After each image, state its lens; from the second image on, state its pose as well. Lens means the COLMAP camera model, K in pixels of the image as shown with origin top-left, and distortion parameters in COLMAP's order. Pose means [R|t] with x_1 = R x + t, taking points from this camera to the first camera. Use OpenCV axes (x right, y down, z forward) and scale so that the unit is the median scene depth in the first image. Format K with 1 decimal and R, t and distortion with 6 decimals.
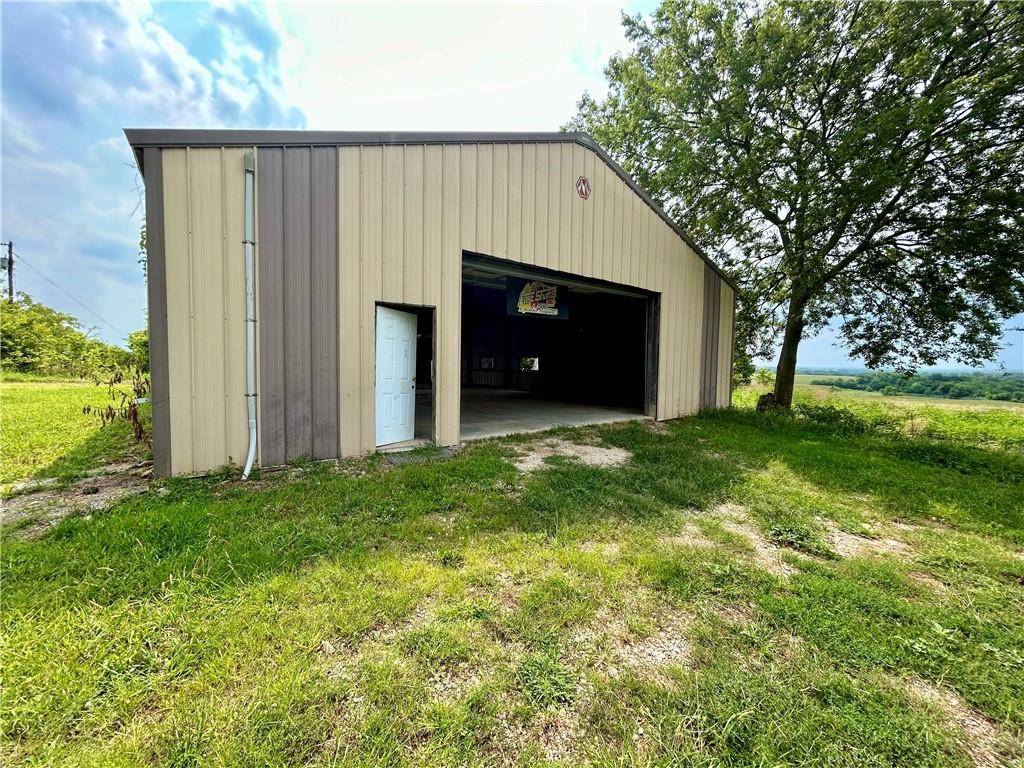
lens RADIAL K [[409.8, 0, 512.0], [0, 409.8, 384.0], [0, 0, 1]] dist [0.001351, 0.000066]
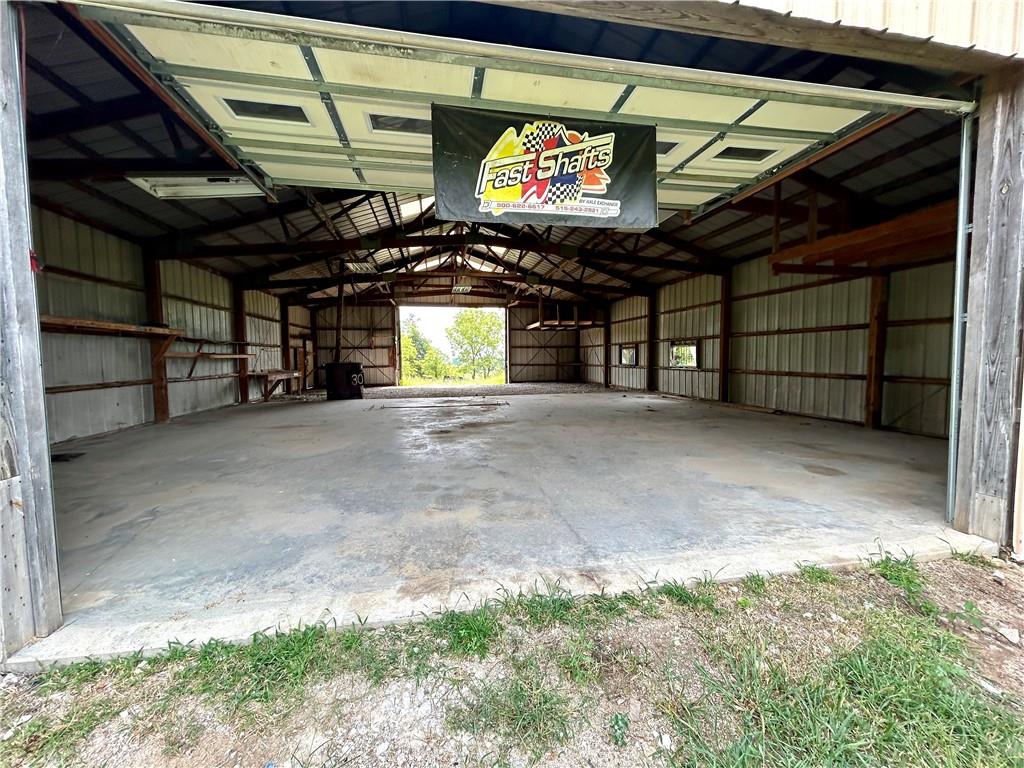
lens RADIAL K [[409.8, 0, 512.0], [0, 409.8, 384.0], [0, 0, 1]] dist [0.001351, 0.000066]
pose [[0.893306, 0.006683, -0.449399, 0.191917], [-0.001374, 0.999925, 0.012140, -0.027910], [0.449447, -0.010227, 0.893249, 0.649348]]
